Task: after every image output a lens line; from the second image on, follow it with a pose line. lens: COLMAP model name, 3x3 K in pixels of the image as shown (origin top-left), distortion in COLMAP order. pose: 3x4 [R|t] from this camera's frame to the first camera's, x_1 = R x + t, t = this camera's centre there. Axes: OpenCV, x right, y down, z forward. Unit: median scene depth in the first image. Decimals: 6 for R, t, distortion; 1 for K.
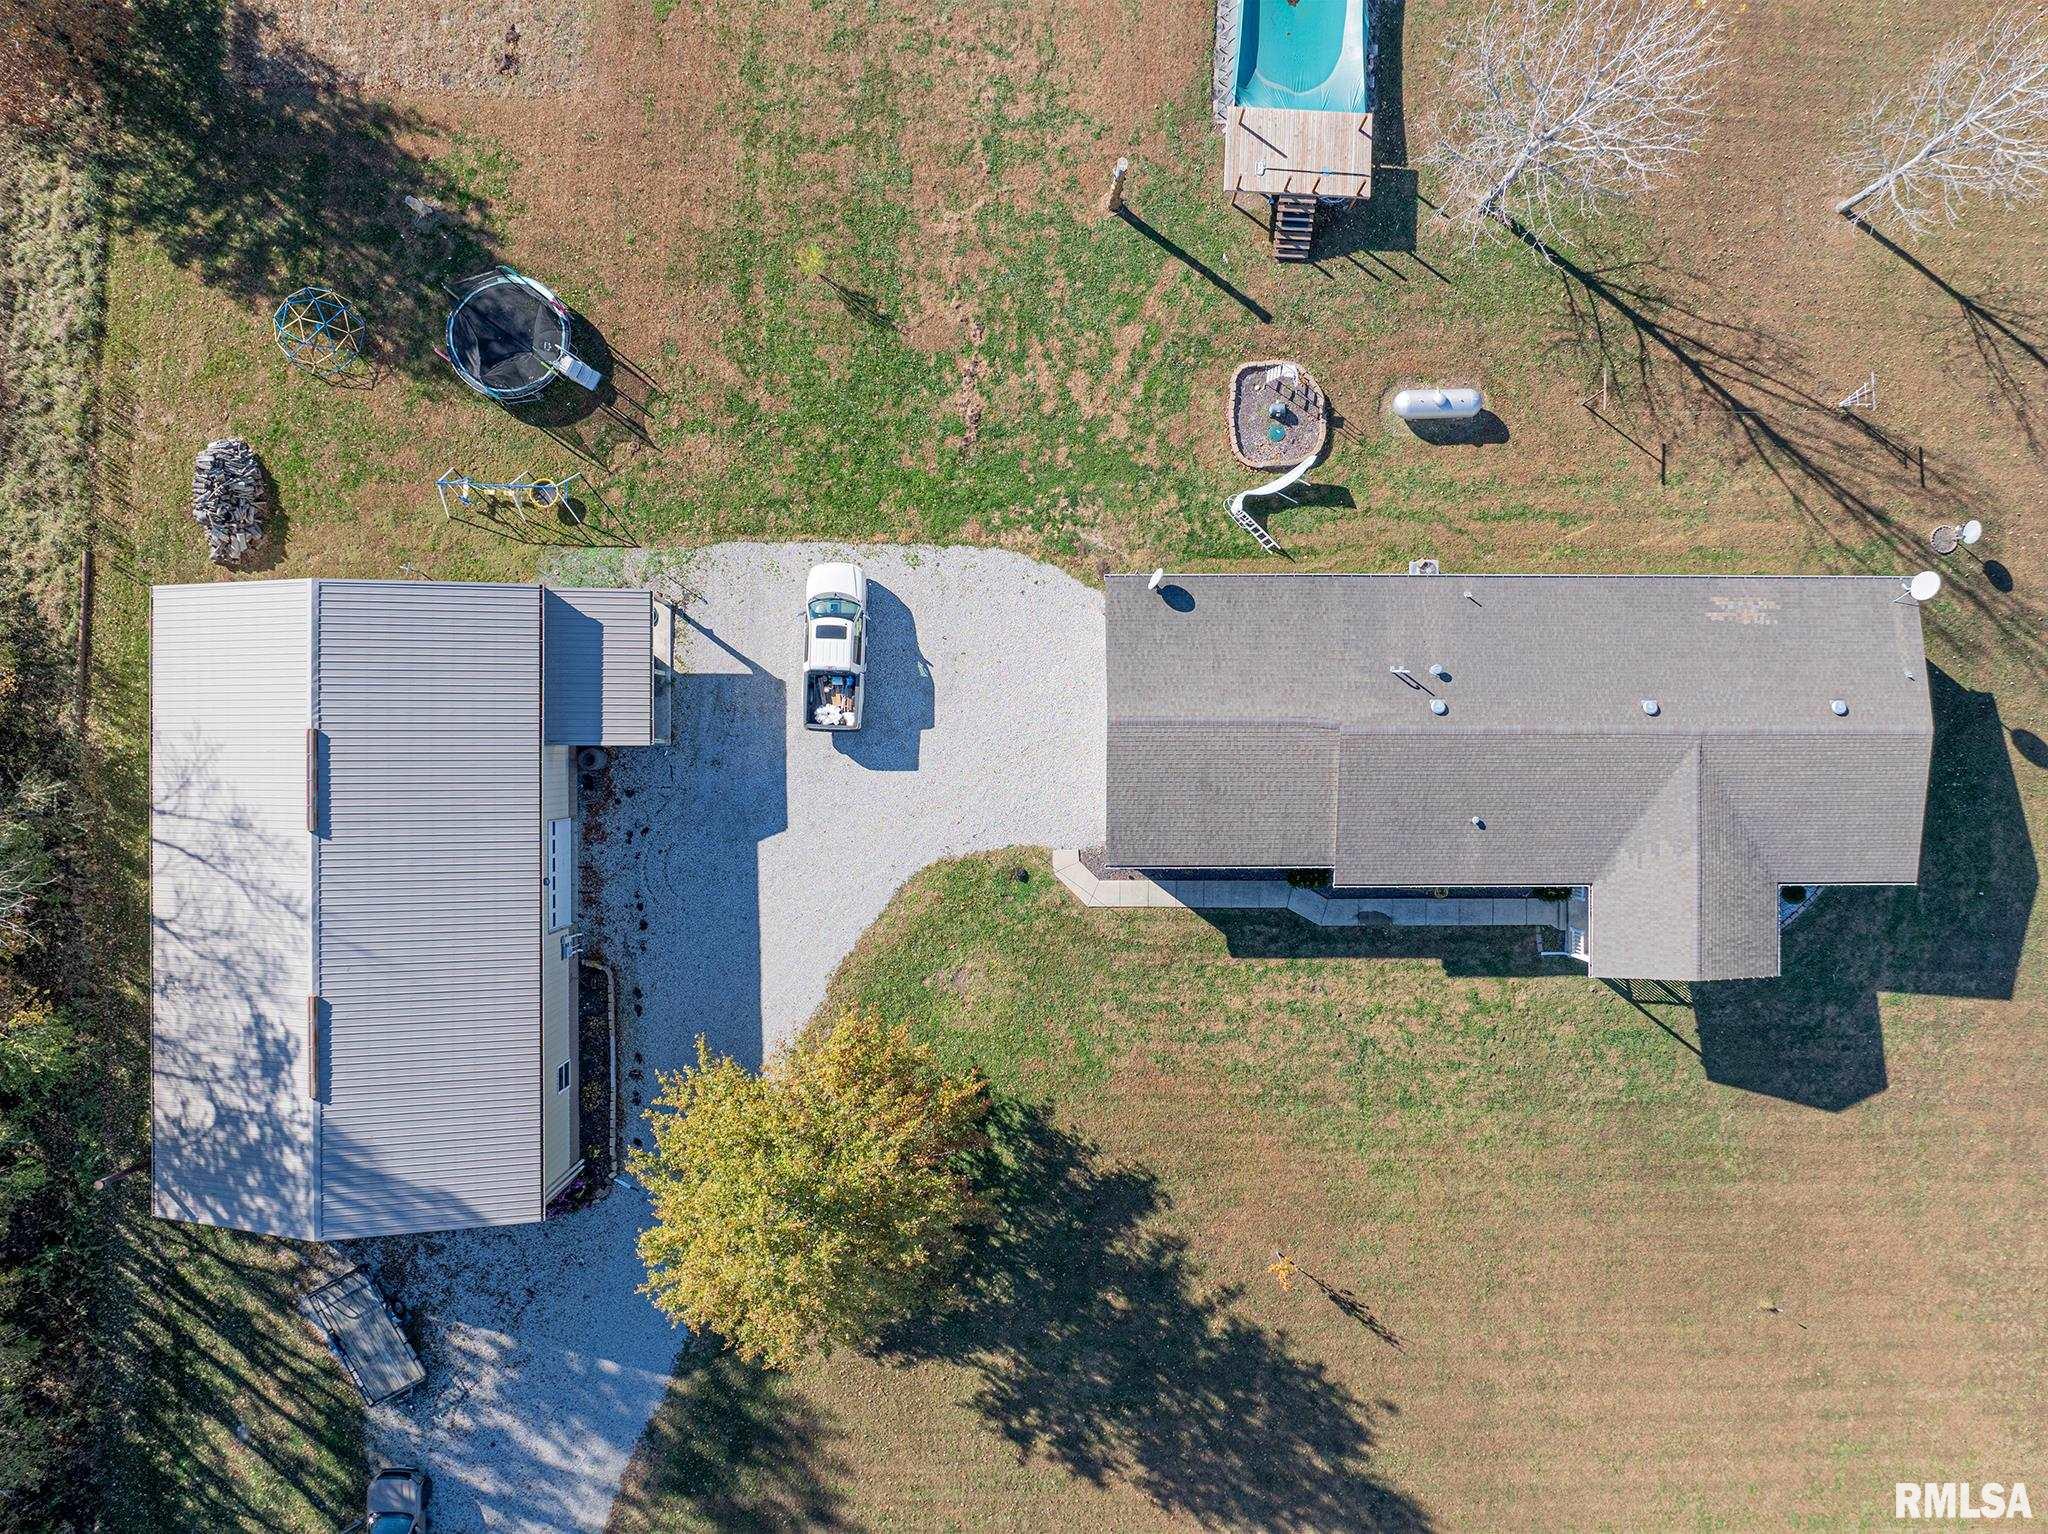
lens RADIAL K [[1444.9, 0, 1047.5], [0, 1444.9, 756.4], [0, 0, 1]] dist [-0.041964, -0.002614]
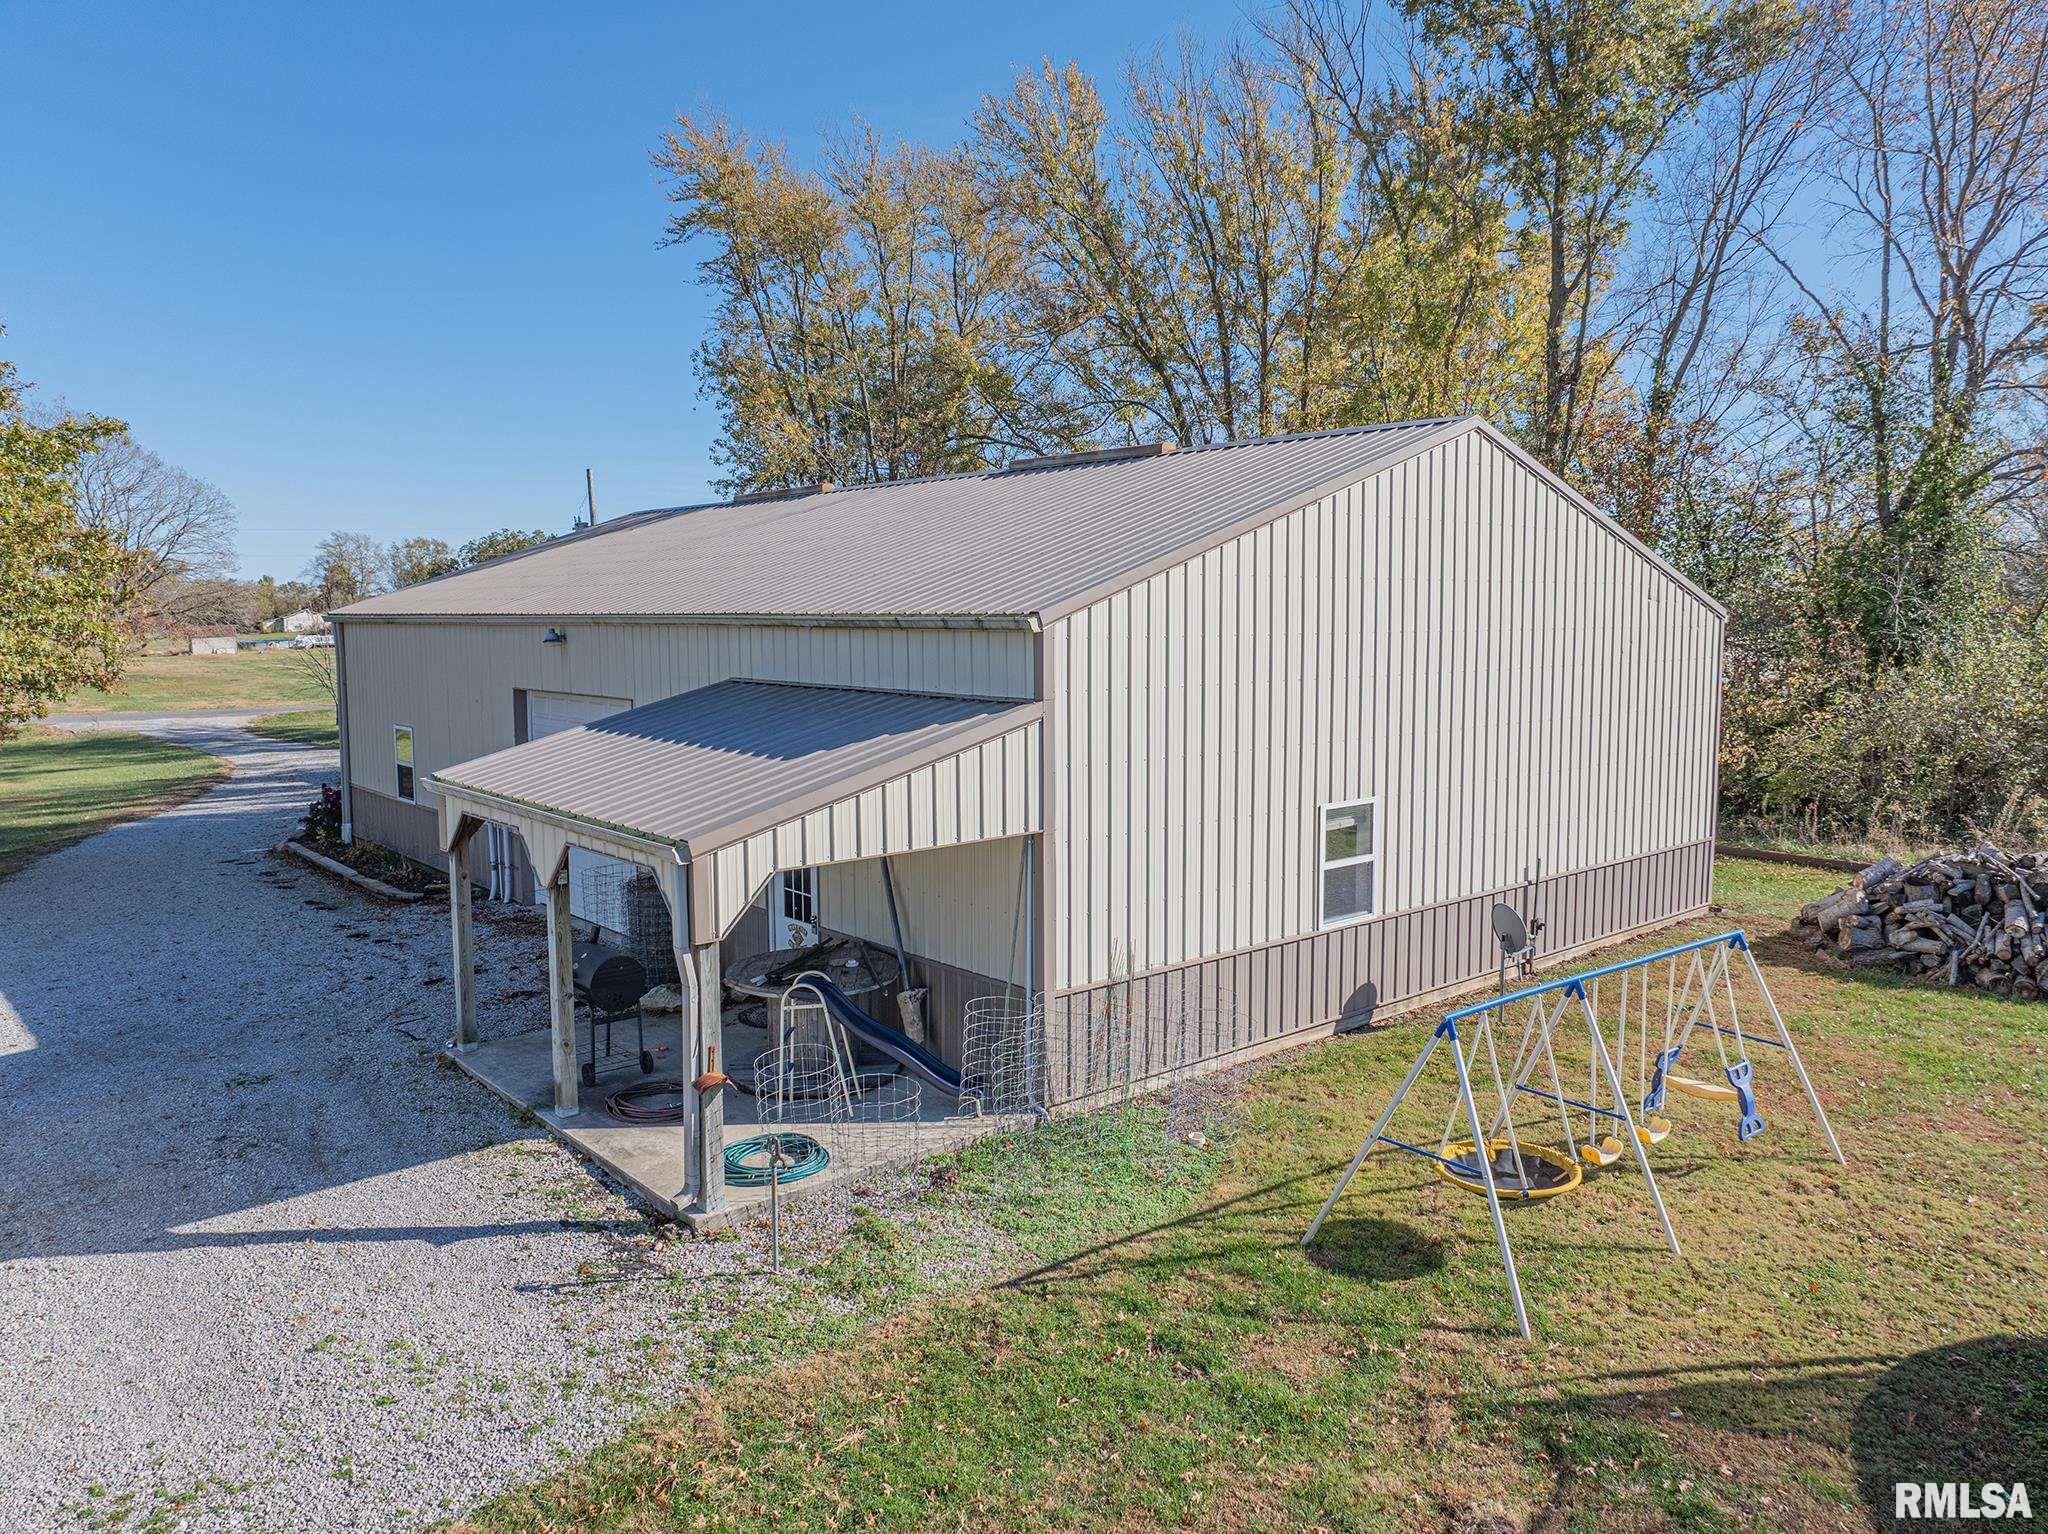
lens RADIAL K [[1444.9, 0, 1020.5], [0, 1444.9, 759.4], [0, 0, 1]] dist [-0.041964, -0.002614]
pose [[-0.764349, 0.068386, -0.641166, -0.172575], [-0.644727, -0.065841, 0.761572, -0.285665], [0.009866, 0.995484, 0.094416, 0.915764]]
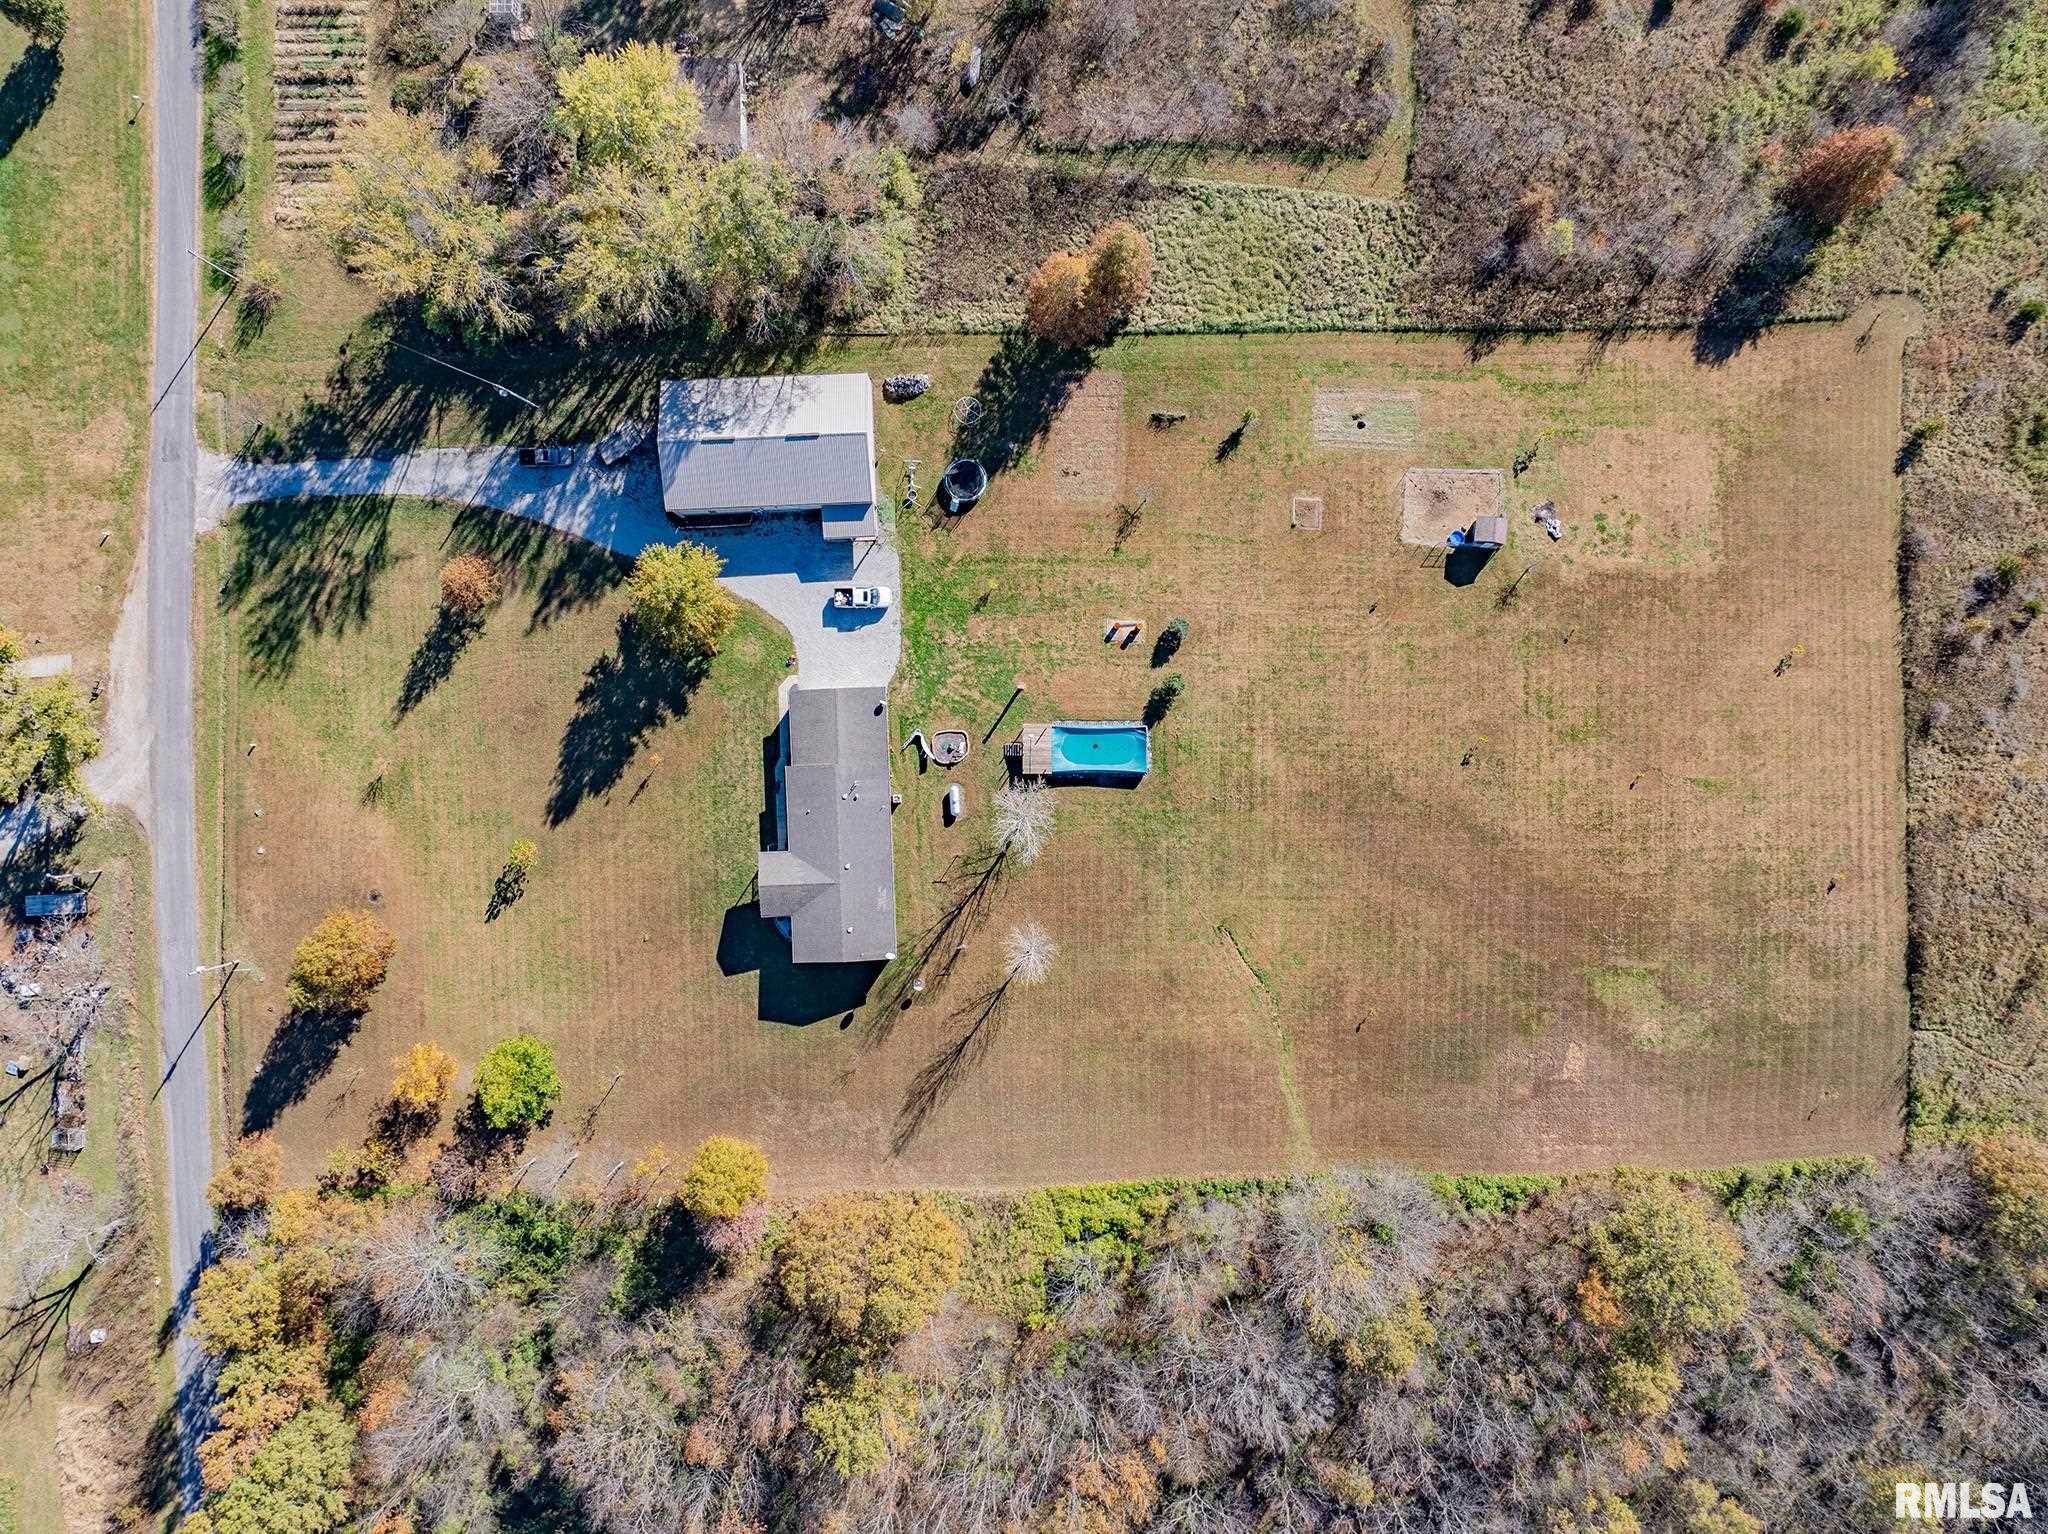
lens RADIAL K [[1444.9, 0, 1032.9], [0, 1444.9, 772.2], [0, 0, 1]] dist [-0.041964, -0.002614]
pose [[0.038144, 0.999258, 0.005329, 0.202584], [-0.999245, 0.038103, 0.007540, -0.424248], [0.007331, -0.005613, 0.999957, -1.905633]]
